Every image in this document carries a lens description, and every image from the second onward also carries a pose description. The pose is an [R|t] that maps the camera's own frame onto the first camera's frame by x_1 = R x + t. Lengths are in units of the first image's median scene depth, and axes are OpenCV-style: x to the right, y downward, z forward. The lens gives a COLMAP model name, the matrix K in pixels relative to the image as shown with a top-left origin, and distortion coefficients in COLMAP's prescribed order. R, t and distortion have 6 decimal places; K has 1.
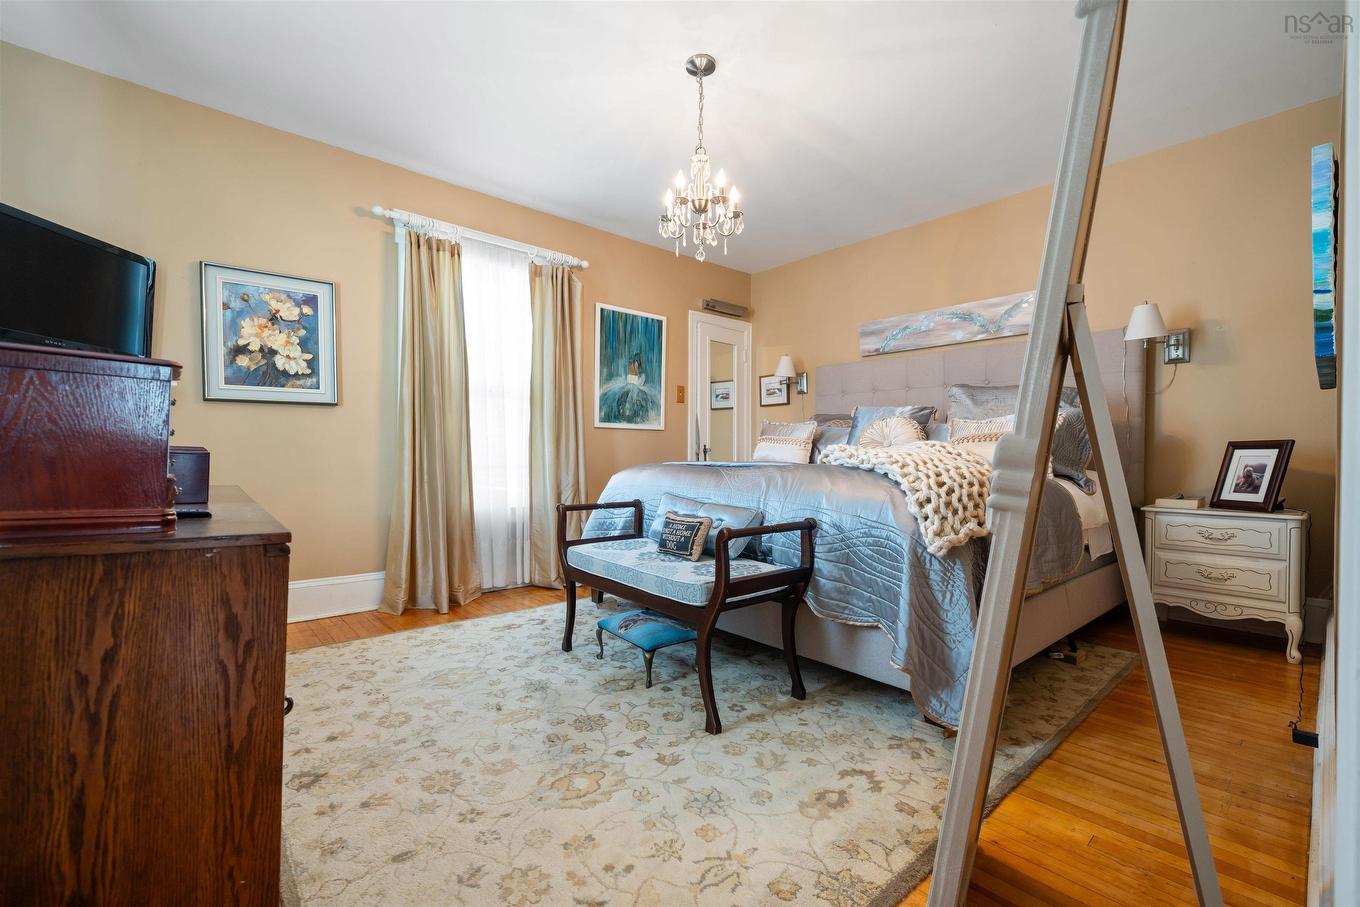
lens RADIAL K [[584.5, 0, 690.9], [0, 584.5, 457.9], [0, 0, 1]] dist [-0.001998, -0.000430]
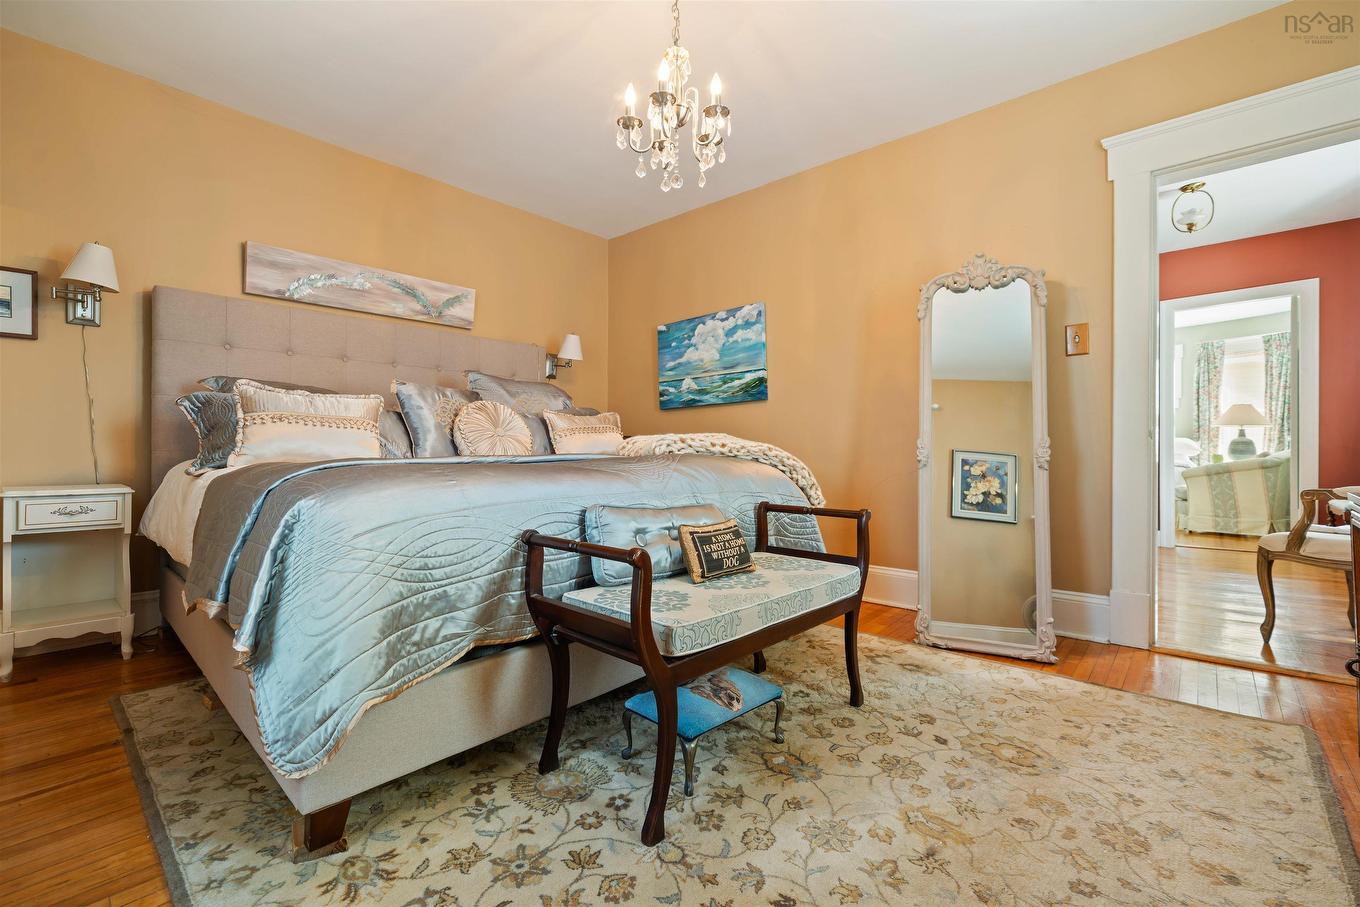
lens RADIAL K [[584.5, 0, 692.0], [0, 584.5, 448.4], [0, 0, 1]] dist [-0.001998, -0.000430]
pose [[-0.126072, -0.004856, 0.992009, -0.892717], [0.008351, 0.999947, 0.005956, -0.004663], [-0.991986, 0.009035, -0.126024, 1.303883]]
